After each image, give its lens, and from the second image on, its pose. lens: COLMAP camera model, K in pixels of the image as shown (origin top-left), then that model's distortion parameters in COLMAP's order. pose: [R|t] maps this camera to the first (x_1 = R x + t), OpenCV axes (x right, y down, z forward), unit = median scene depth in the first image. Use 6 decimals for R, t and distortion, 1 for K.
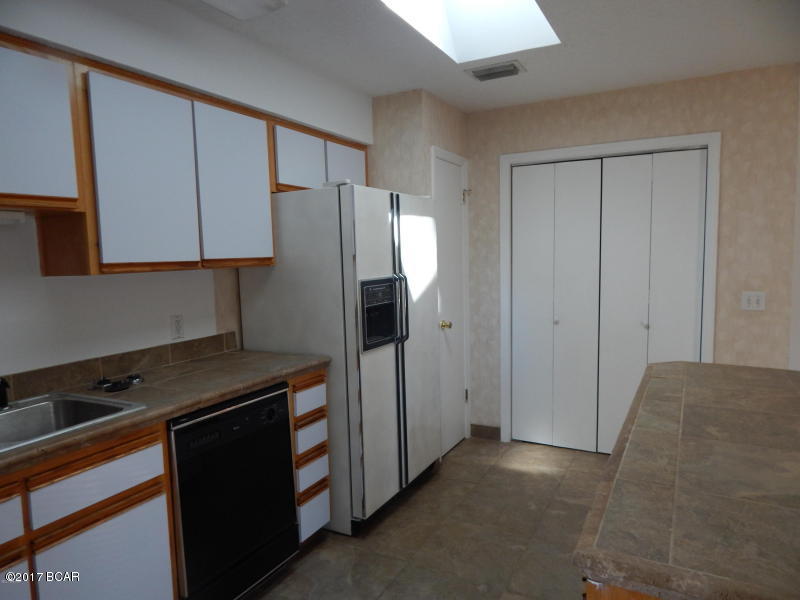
lens RADIAL K [[529.6, 0, 397.5], [0, 529.6, 293.7], [0, 0, 1]] dist [0.007295, -0.010033]
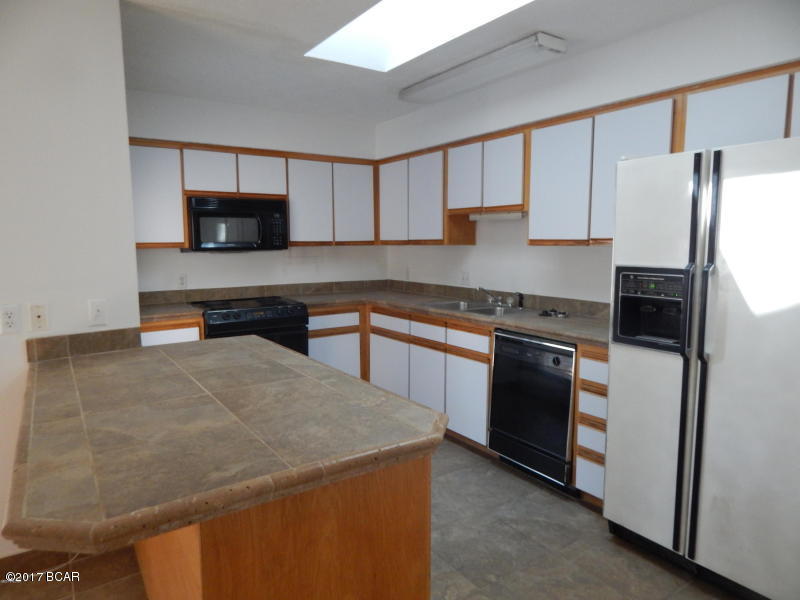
lens RADIAL K [[529.6, 0, 398.1], [0, 529.6, 295.1], [0, 0, 1]] dist [0.007295, -0.010033]
pose [[-0.456339, 0.113597, -0.882525, 0.904316], [-0.061425, 0.985430, 0.158604, -0.093727], [0.887683, 0.126587, -0.442712, 1.048841]]
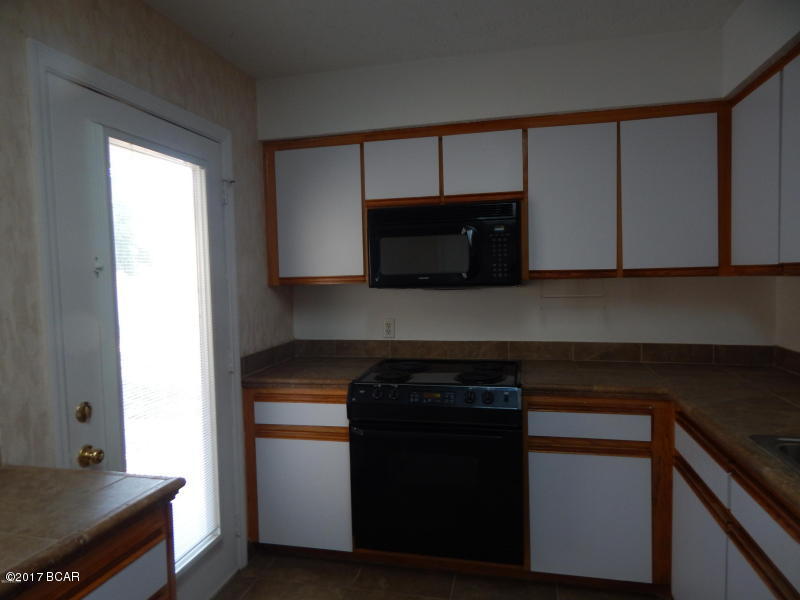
lens RADIAL K [[529.6, 0, 394.0], [0, 529.6, 297.1], [0, 0, 1]] dist [0.007295, -0.010033]
pose [[-0.965348, 0.055013, -0.255103, 0.040113], [0.020951, 0.990710, 0.134366, -0.062233], [0.260125, 0.124365, -0.957532, 0.849158]]
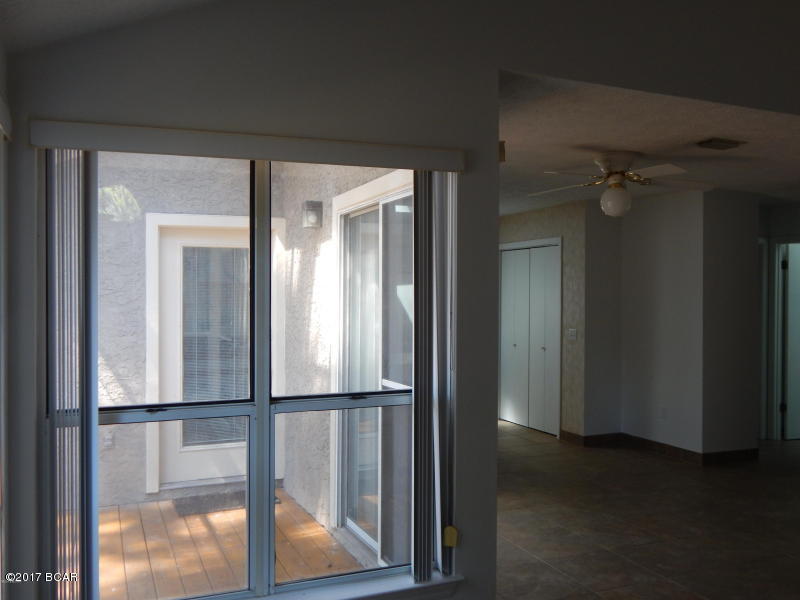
lens RADIAL K [[720.7, 0, 392.7], [0, 720.7, 295.3], [0, 0, 1]] dist [-0.006714, -0.031059]
pose [[0.785733, 0.024976, -0.618061, 1.987047], [-0.075656, 0.995563, -0.055949, 0.076130], [0.613922, 0.090721, 0.784136, -1.438373]]
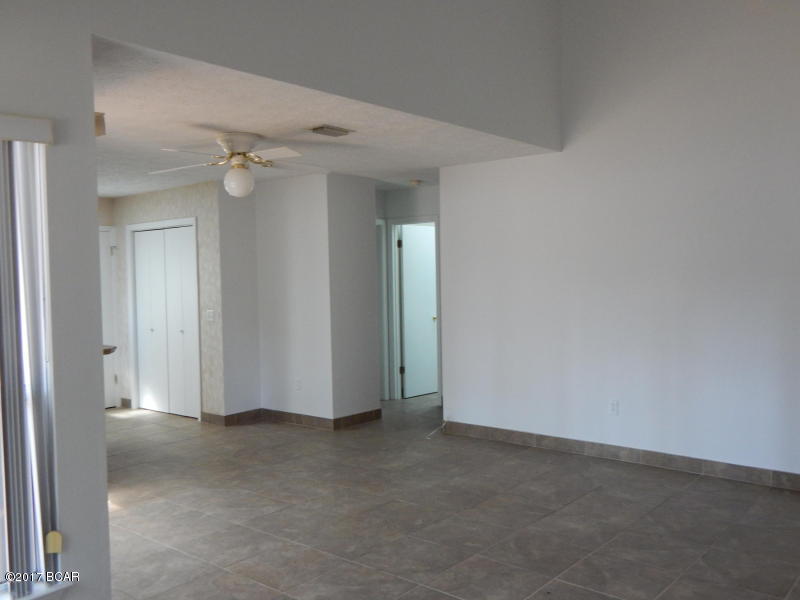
lens RADIAL K [[720.7, 0, 405.2], [0, 720.7, 295.3], [0, 0, 1]] dist [-0.006714, -0.031059]
pose [[0.983667, 0.001619, -0.179992, 2.054220], [-0.011085, 0.998607, -0.051596, 0.075088], [0.179657, 0.052748, 0.982314, -1.403291]]
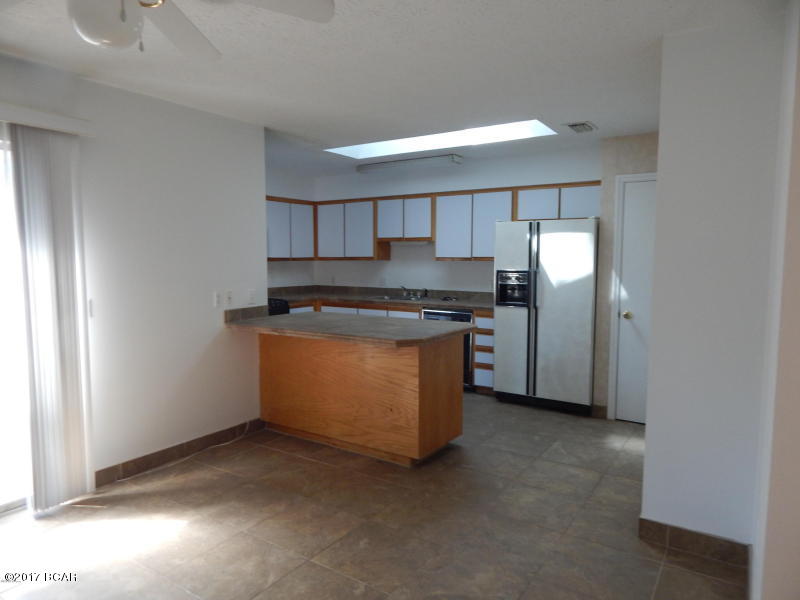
lens RADIAL K [[529.6, 0, 400.0], [0, 529.6, 292.2], [0, 0, 1]] dist [0.007295, -0.010033]
pose [[-0.082887, 0.084512, -0.992969, 1.905762], [-0.085673, 0.992105, 0.091590, -0.089143], [0.992870, 0.092662, -0.074992, 0.772337]]
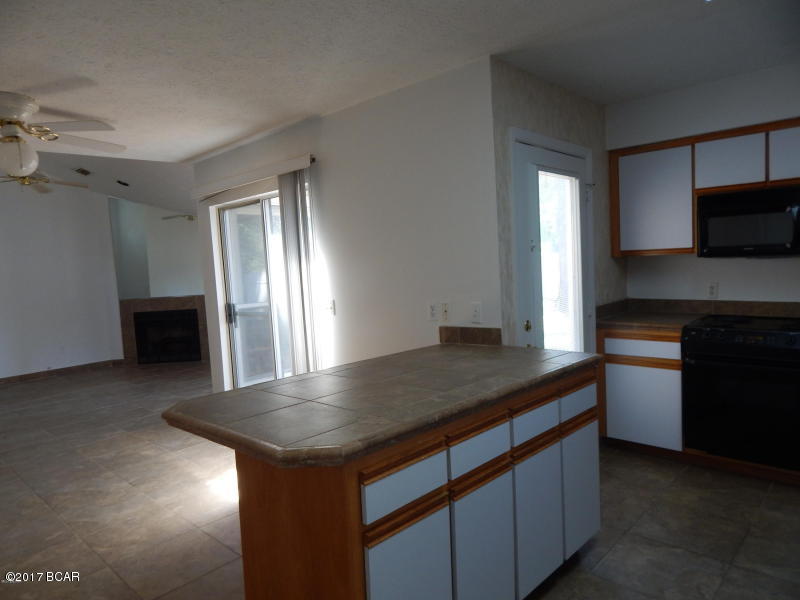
lens RADIAL K [[529.6, 0, 400.2], [0, 529.6, 294.2], [0, 0, 1]] dist [0.007295, -0.010033]
pose [[-0.968539, 0.047054, 0.244373, 0.226858], [0.084029, 0.986126, 0.143156, -0.104447], [-0.234247, 0.159187, -0.959056, 1.318794]]
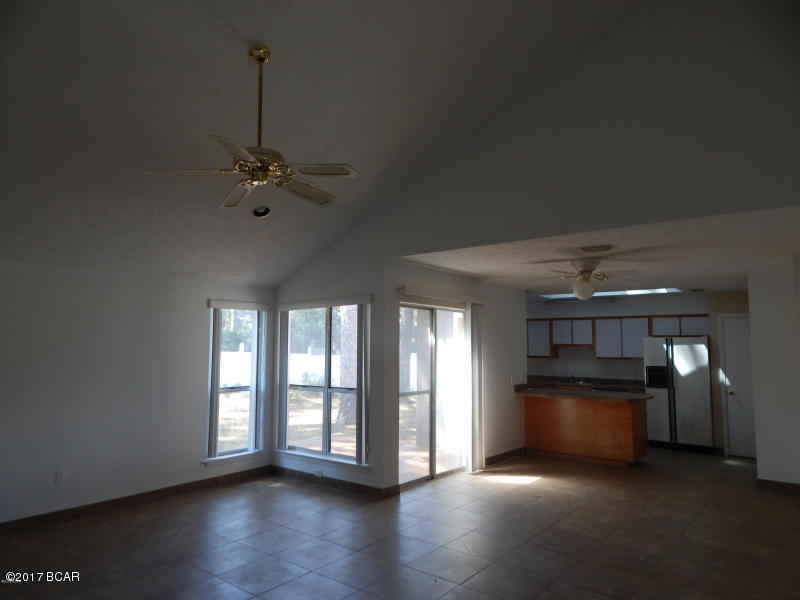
lens RADIAL K [[529.6, 0, 400.9], [0, 529.6, 288.8], [0, 0, 1]] dist [0.007295, -0.010033]
pose [[-0.170235, -0.097771, -0.980541, 3.484715], [-0.093295, 0.992195, -0.082735, -0.081304], [0.980977, 0.077395, -0.178028, 0.024177]]
